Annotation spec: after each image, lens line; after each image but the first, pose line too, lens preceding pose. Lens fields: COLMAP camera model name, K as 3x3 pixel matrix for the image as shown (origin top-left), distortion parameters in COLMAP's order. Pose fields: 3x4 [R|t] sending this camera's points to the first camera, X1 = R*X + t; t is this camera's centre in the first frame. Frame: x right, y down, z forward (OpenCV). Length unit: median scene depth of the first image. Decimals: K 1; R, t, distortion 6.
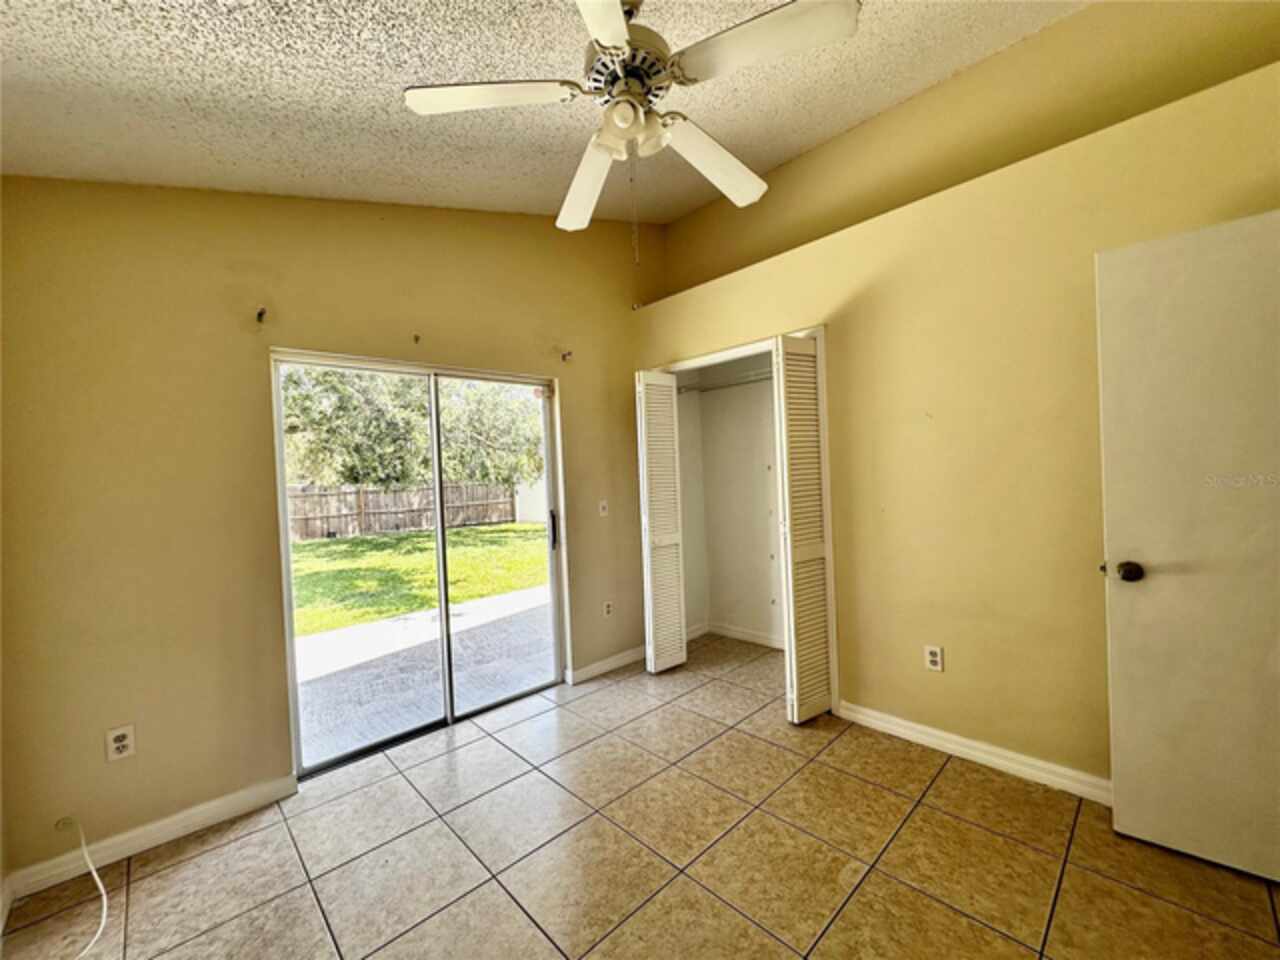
lens RADIAL K [[511.7, 0, 647.6], [0, 511.7, 483.0], [0, 0, 1]] dist [-0.002622, 0.001039]
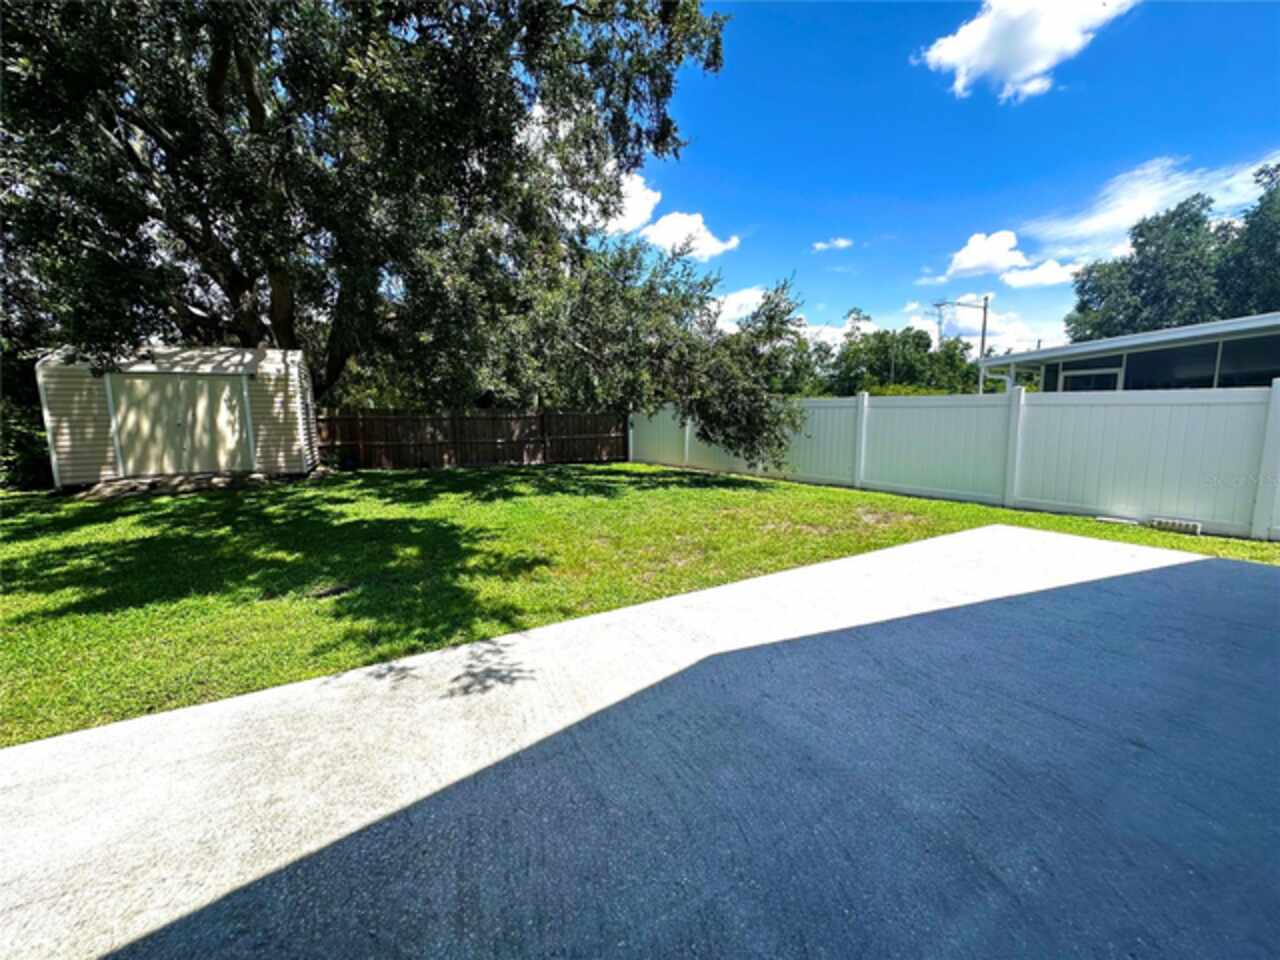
lens RADIAL K [[511.7, 0, 647.4], [0, 511.7, 480.2], [0, 0, 1]] dist [-0.002622, 0.001039]
pose [[0.976205, 0.065281, -0.206792, -0.079446], [-0.041273, 0.992113, 0.118360, 0.010784], [0.212888, -0.107008, 0.971199, 0.291325]]
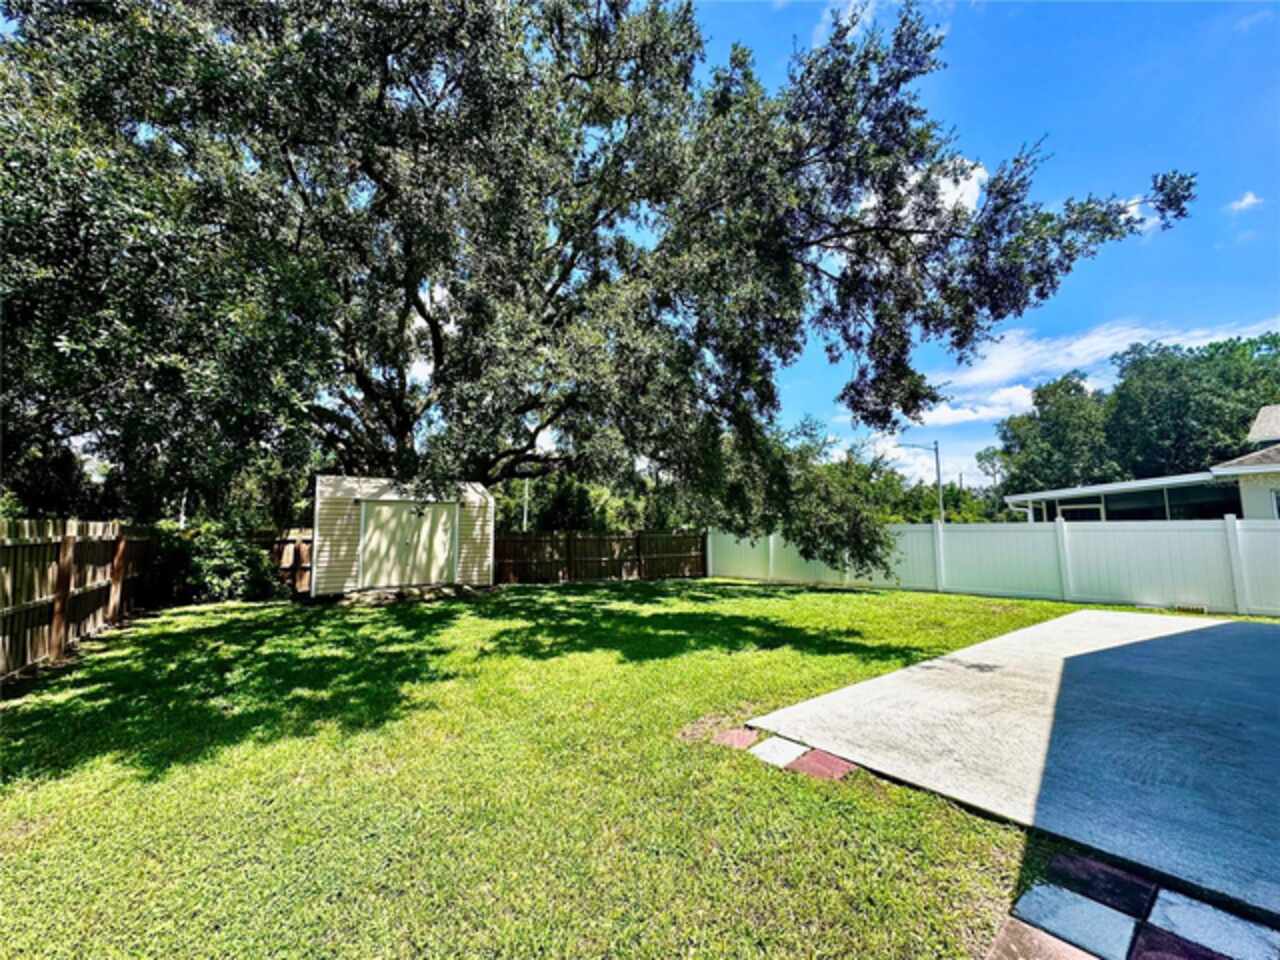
lens RADIAL K [[511.7, 0, 646.6], [0, 511.7, 488.2], [0, 0, 1]] dist [-0.002622, 0.001039]
pose [[0.994018, 0.030435, -0.104894, -0.420630], [-0.041908, 0.993162, -0.108967, 0.031020], [0.100860, 0.112711, 0.988496, 0.013015]]
